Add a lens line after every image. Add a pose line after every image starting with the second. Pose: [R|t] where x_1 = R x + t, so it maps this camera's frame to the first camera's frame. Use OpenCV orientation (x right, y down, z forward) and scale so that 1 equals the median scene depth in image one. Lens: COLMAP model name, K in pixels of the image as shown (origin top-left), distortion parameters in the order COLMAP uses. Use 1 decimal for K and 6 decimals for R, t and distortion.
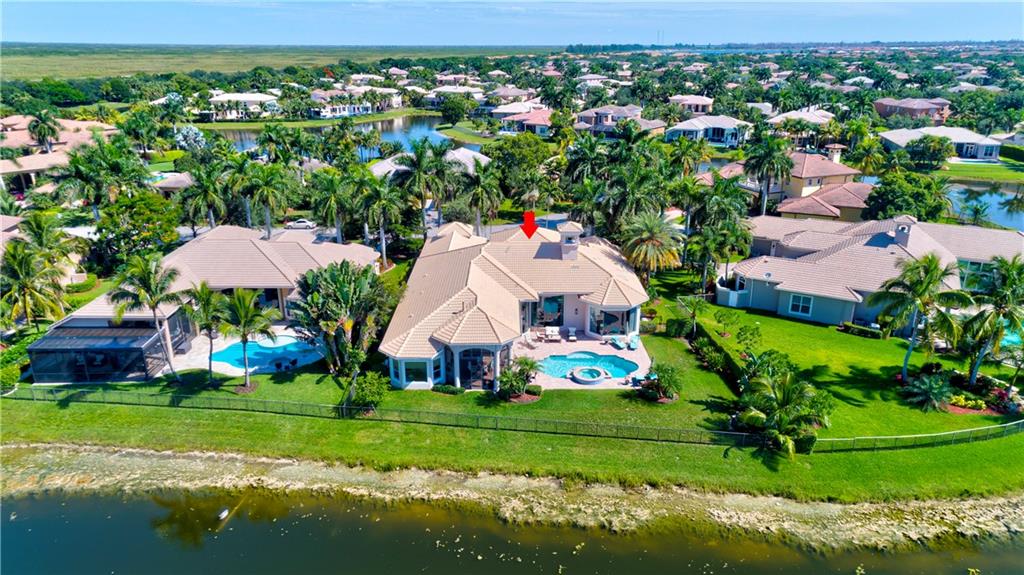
lens RADIAL K [[689.5, 0, 512.0], [0, 689.5, 287.5], [0, 0, 1]] dist [0.036154, 0.002048]
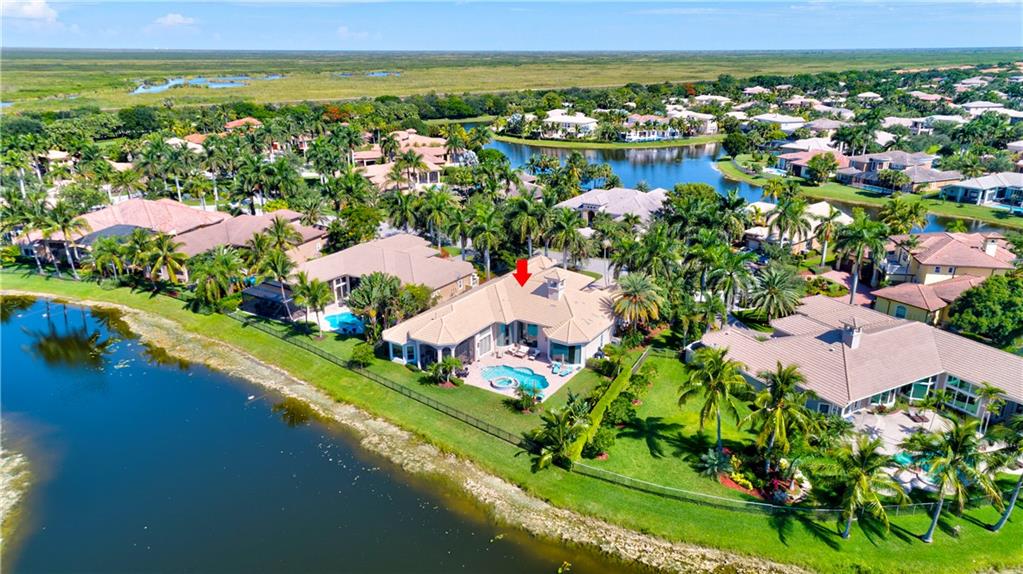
lens RADIAL K [[688.8, 0, 511.5], [0, 688.8, 287.0], [0, 0, 1]] dist [0.036154, 0.002048]
pose [[0.845506, 0.175439, -0.504322, 0.699279], [-0.178934, 0.982966, 0.041958, -0.108682], [0.503092, 0.054764, 0.862496, -0.168032]]
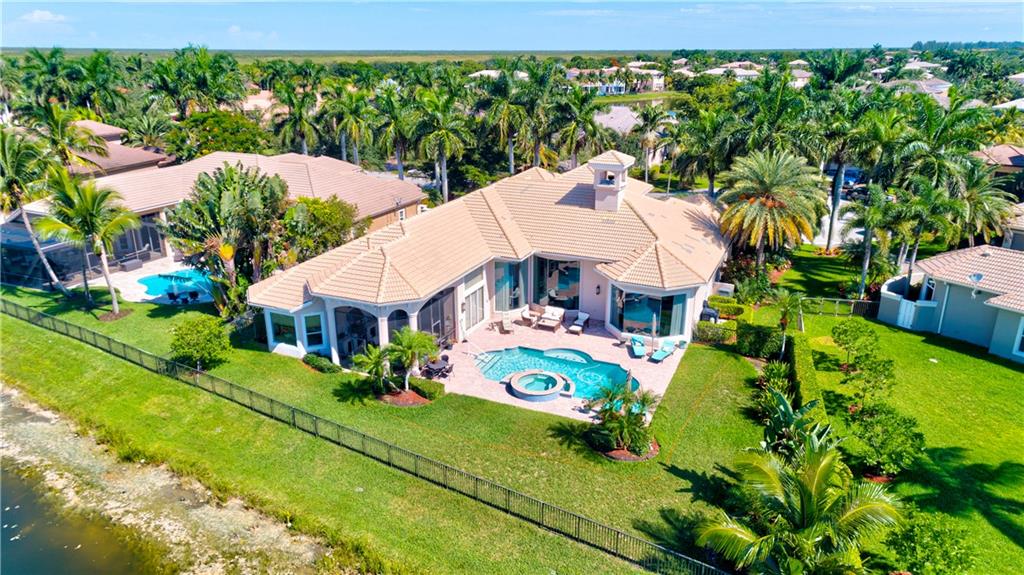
lens RADIAL K [[689.5, 0, 512.0], [0, 689.5, 287.5], [0, 0, 1]] dist [0.036154, 0.002048]
pose [[0.908793, 0.135999, -0.394461, 0.280449], [-0.138173, 0.990140, 0.023037, 0.029499], [0.393704, 0.033568, 0.918624, 0.394201]]
